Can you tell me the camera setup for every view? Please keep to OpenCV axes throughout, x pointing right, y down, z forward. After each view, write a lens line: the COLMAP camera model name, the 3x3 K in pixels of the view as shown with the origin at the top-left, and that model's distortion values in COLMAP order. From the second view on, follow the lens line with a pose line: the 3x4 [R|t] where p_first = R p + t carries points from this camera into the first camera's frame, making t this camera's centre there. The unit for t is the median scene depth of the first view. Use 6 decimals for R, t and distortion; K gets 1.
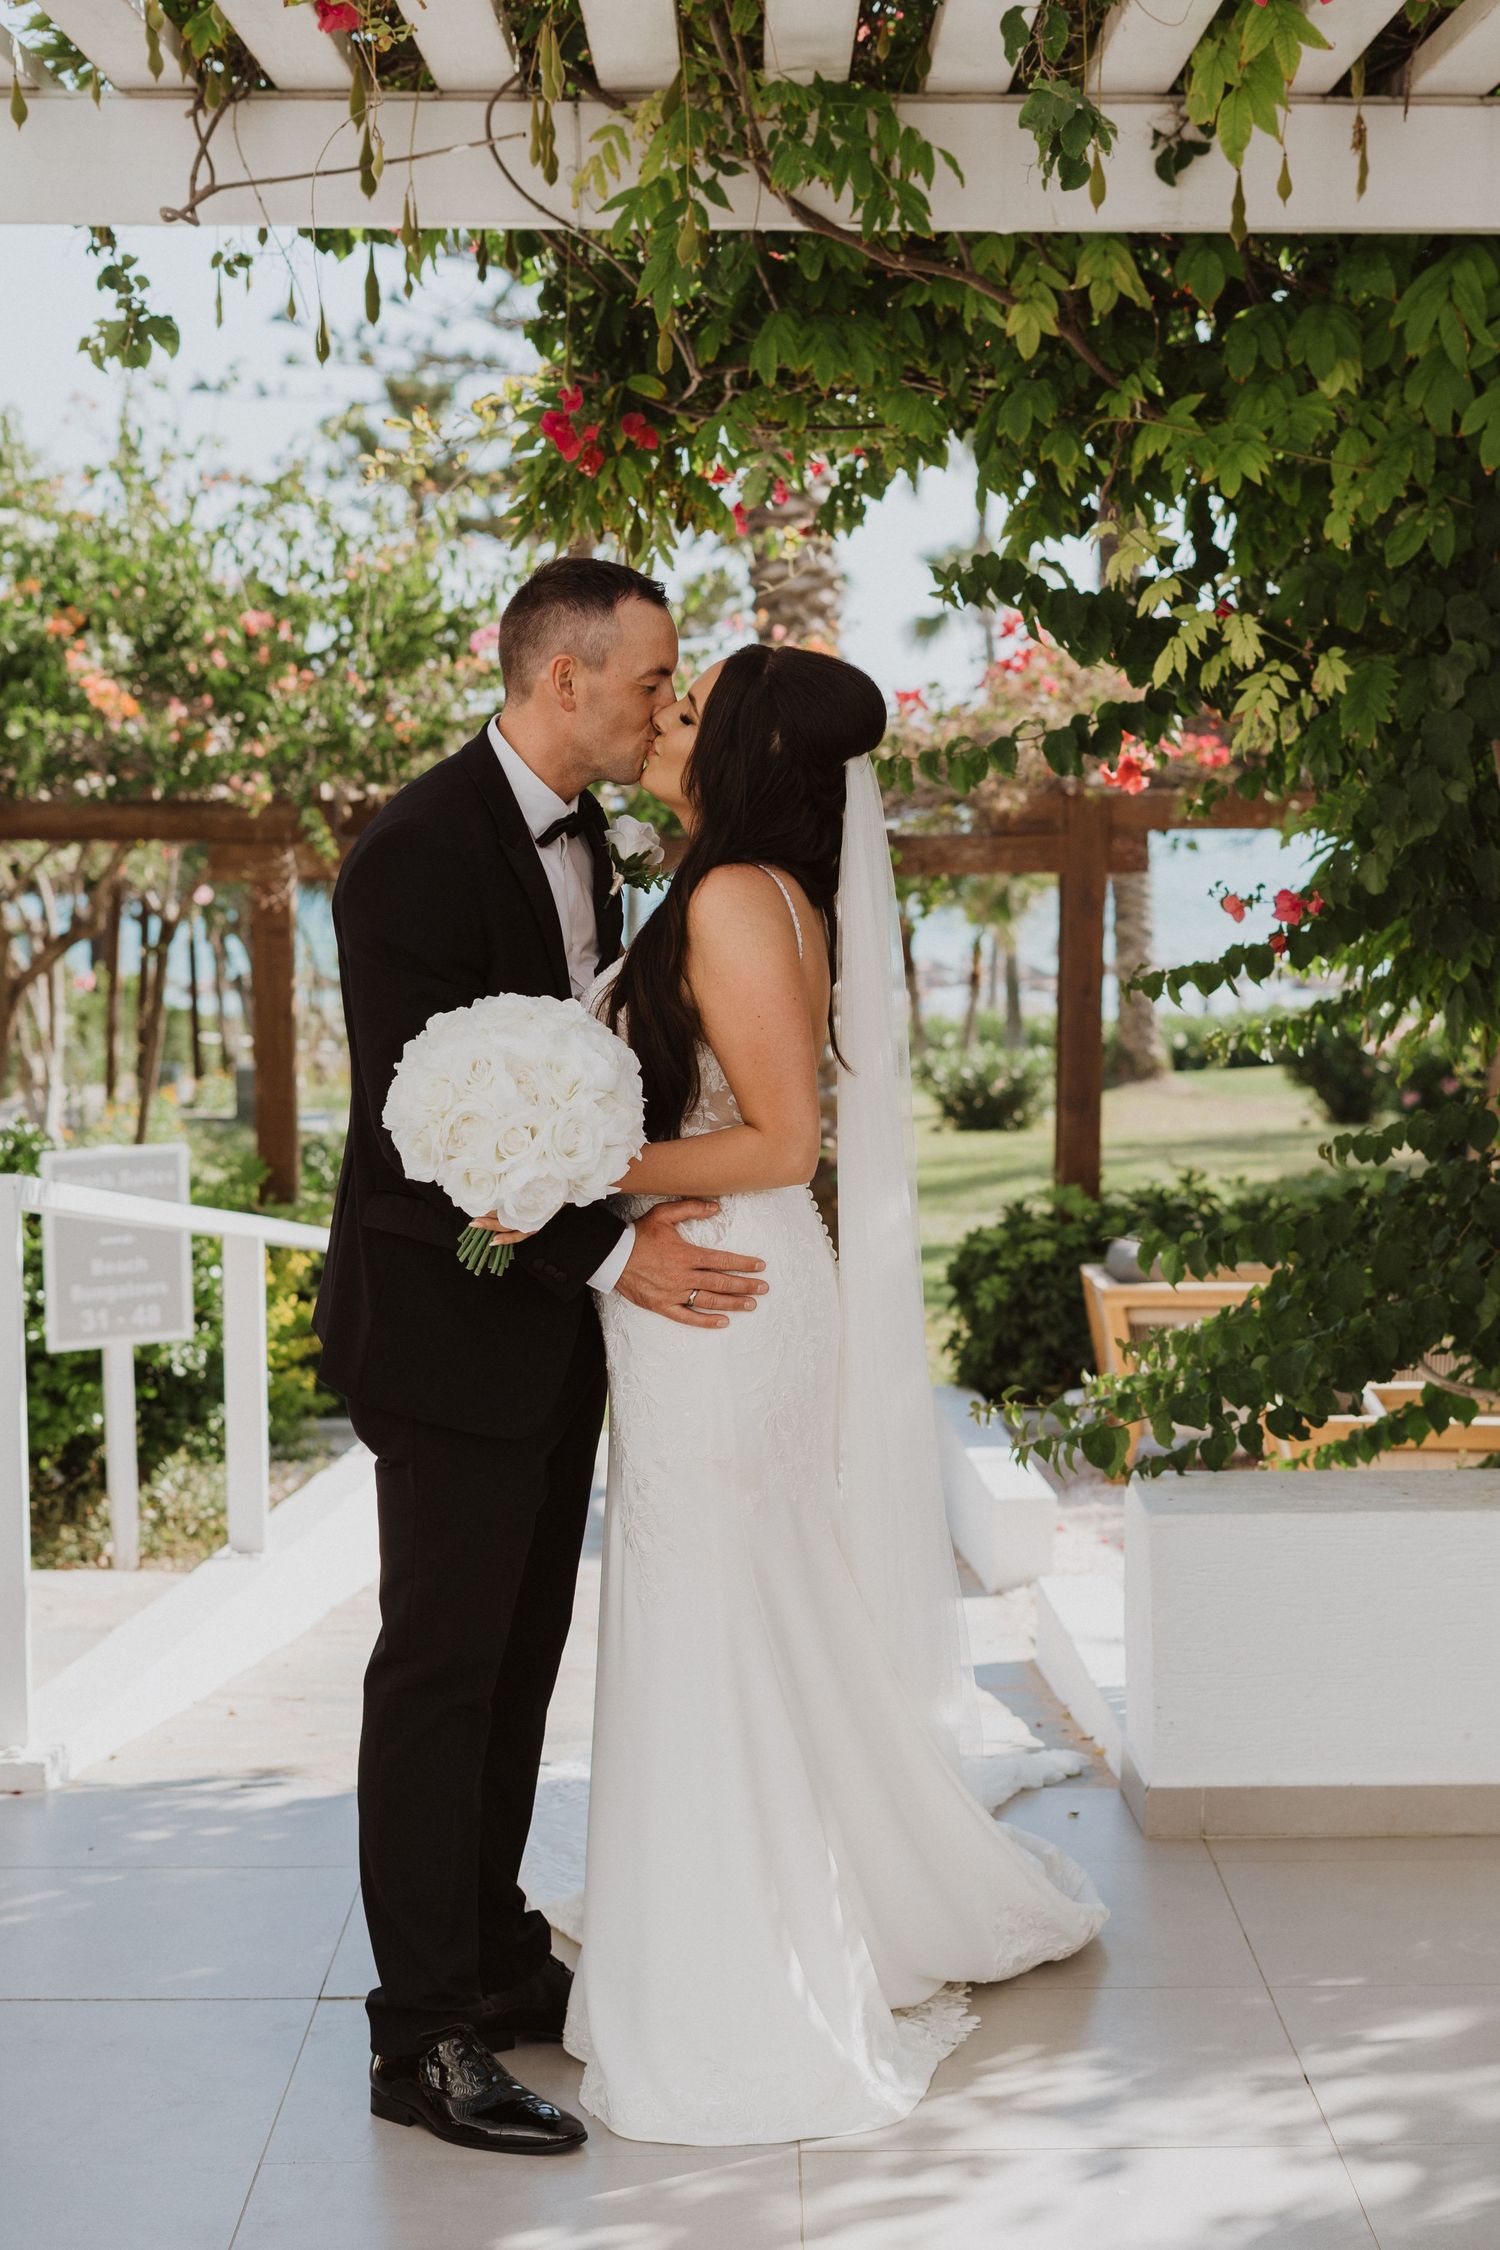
lens RADIAL K [[3252.0, 0, 885.8], [0, 3252.0, 1129.8], [0, 0, 1]] dist [0.002464, 0.063558]
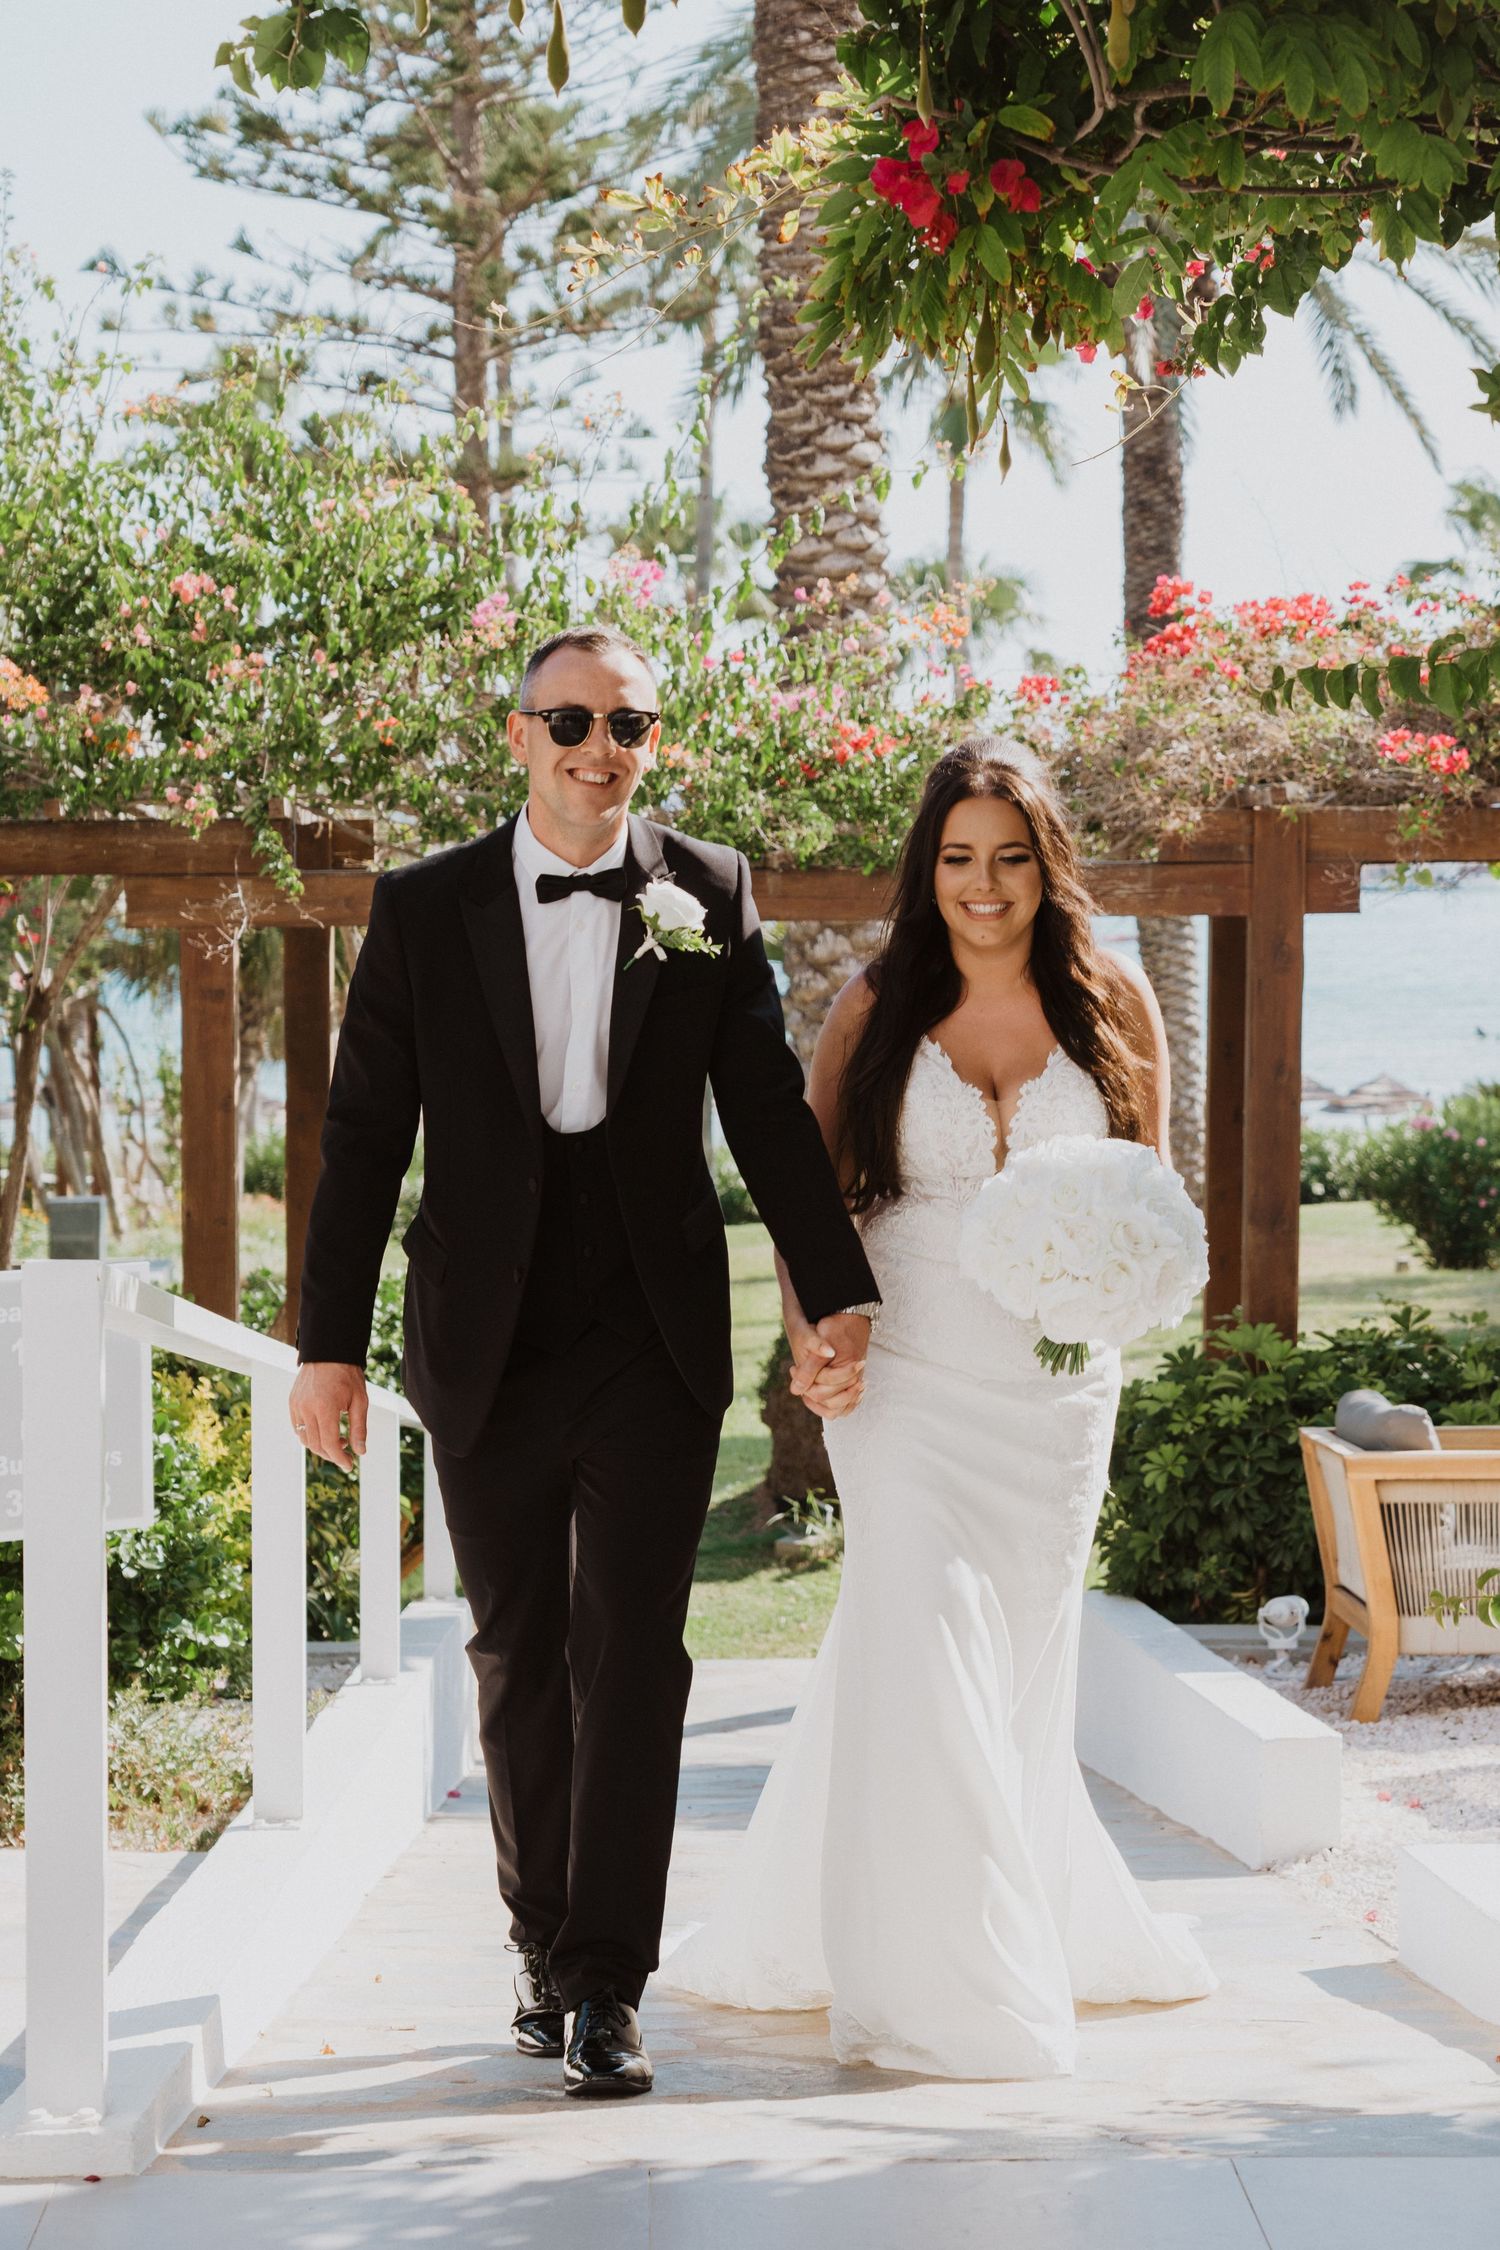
lens RADIAL K [[3899.8, 0, 750.0], [0, 3899.8, 1125.0], [0, 0, 1]] dist [0.065850, -0.067379]
pose [[0.999950, -0.001336, 0.009902, -0.071997], [0.001789, 0.998945, -0.045882, 0.012116], [-0.009830, 0.045898, 0.998898, 0.089425]]
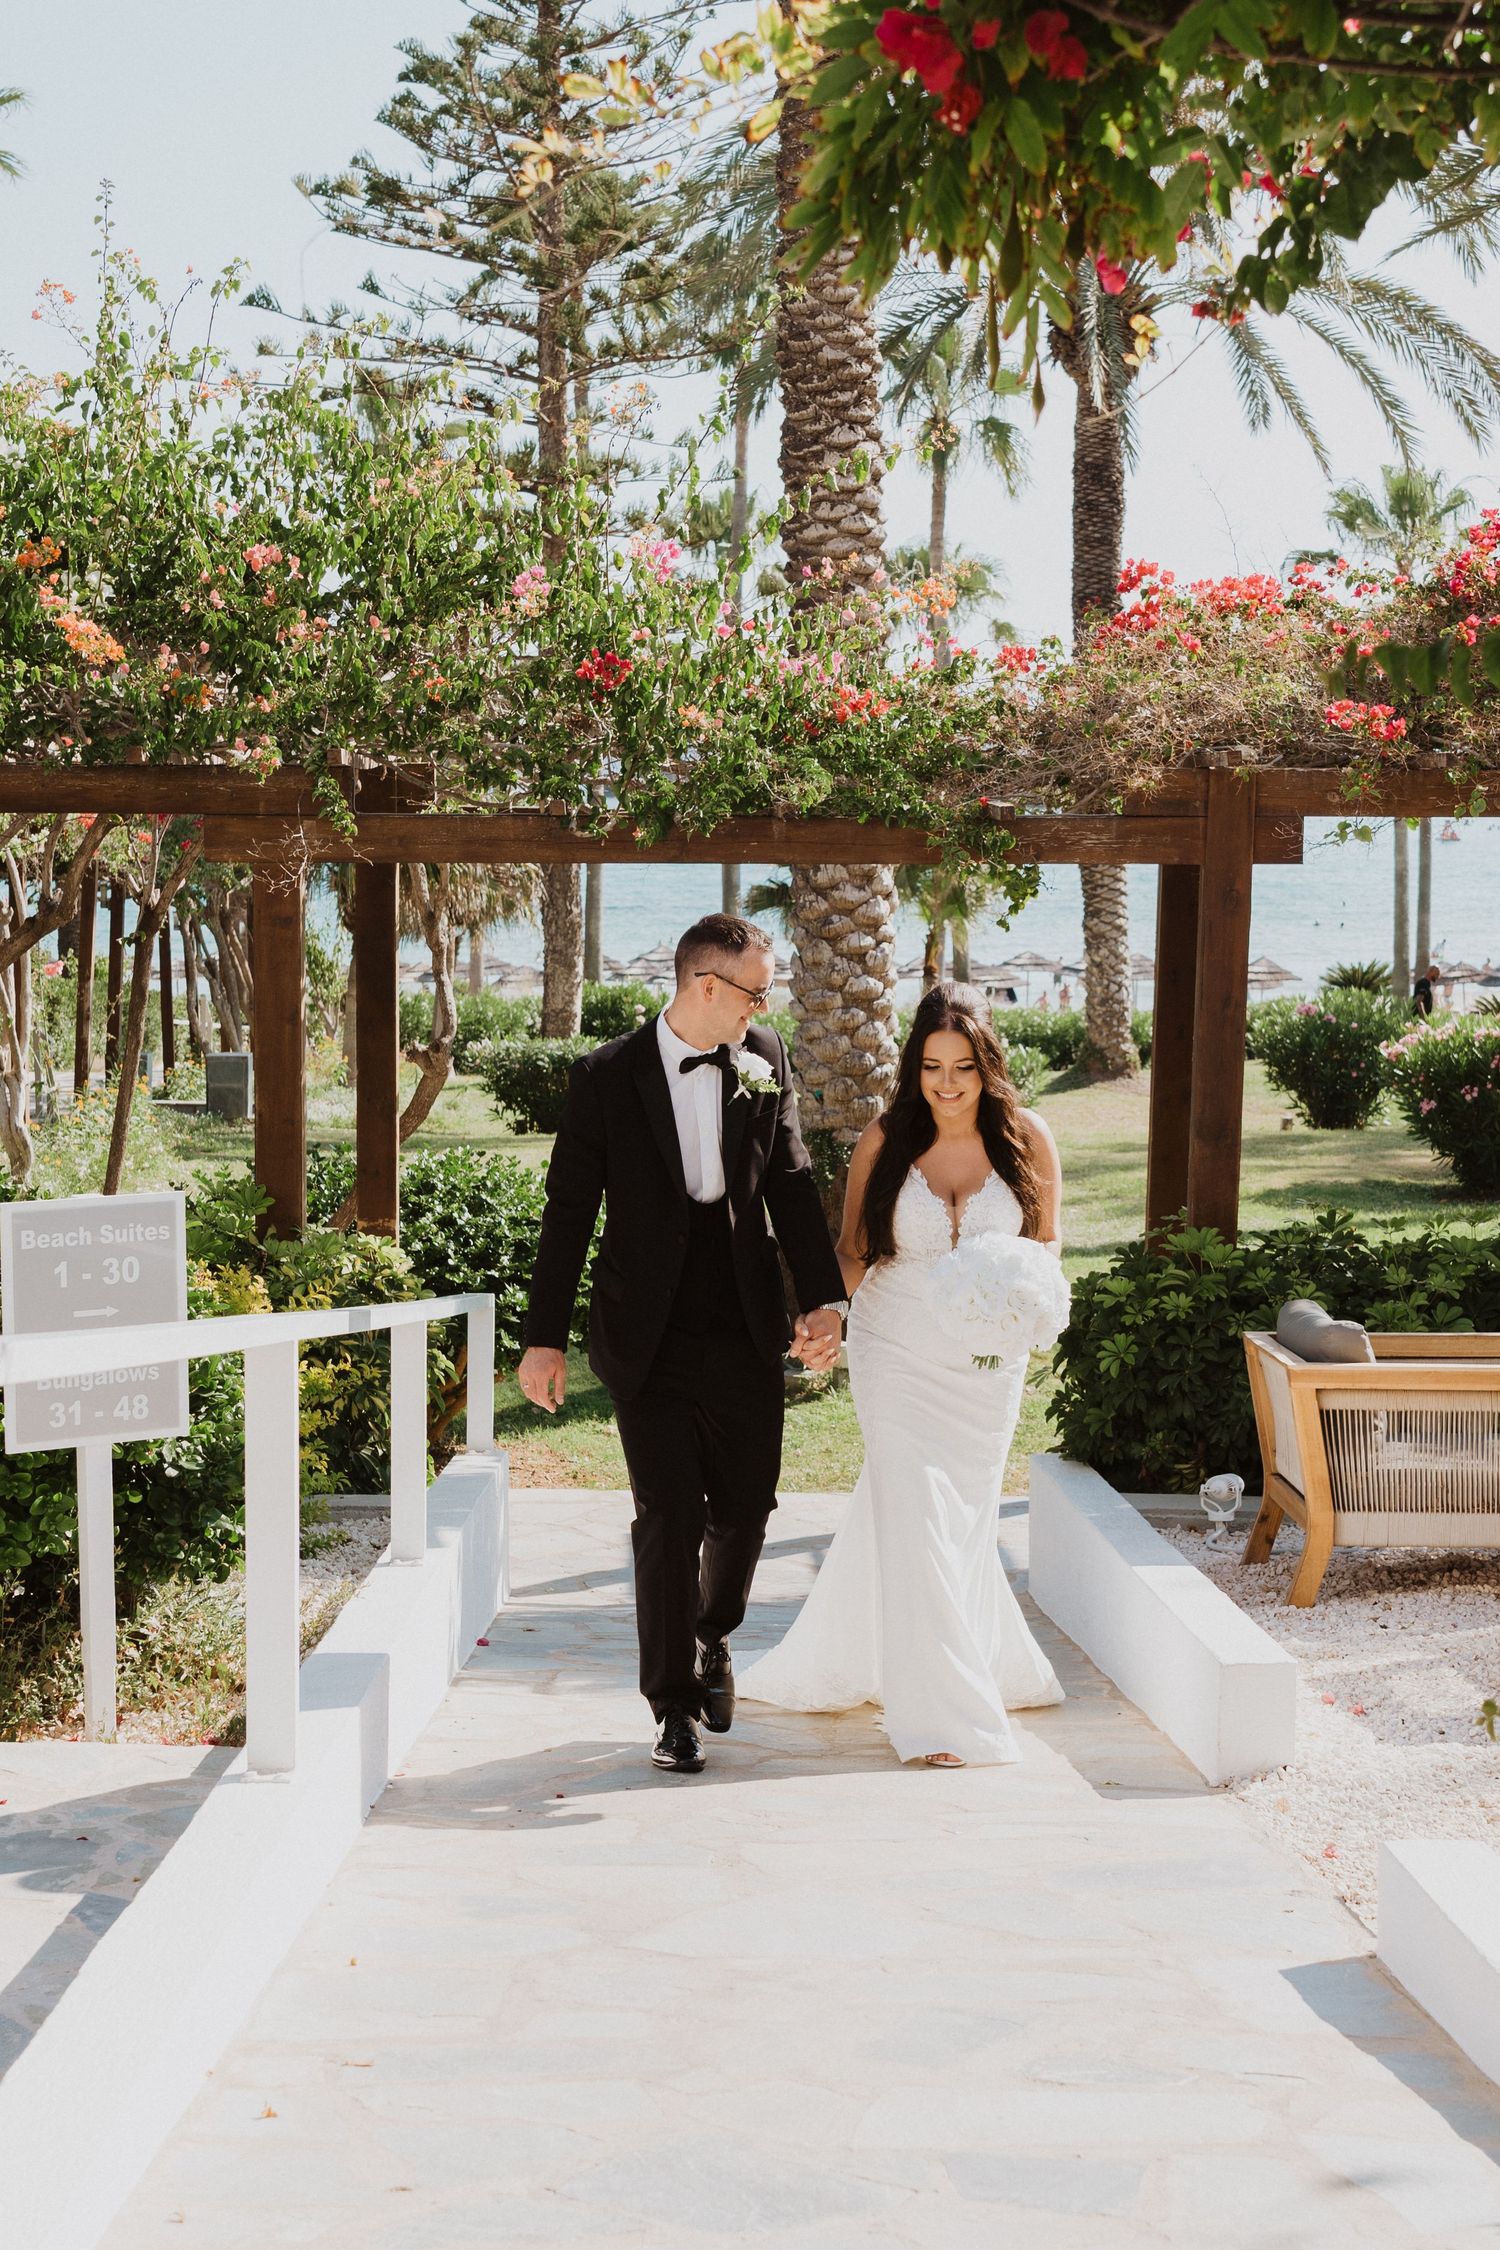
lens RADIAL K [[2806.9, 0, 750.0], [0, 2806.9, 1125.0], [0, 0, 1]] dist [0.051679, -0.027596]
pose [[0.999932, 0.011610, 0.001022, -0.064739], [-0.011621, 0.999866, 0.011519, -0.017397], [-0.000888, -0.011530, 0.999933, 0.261334]]
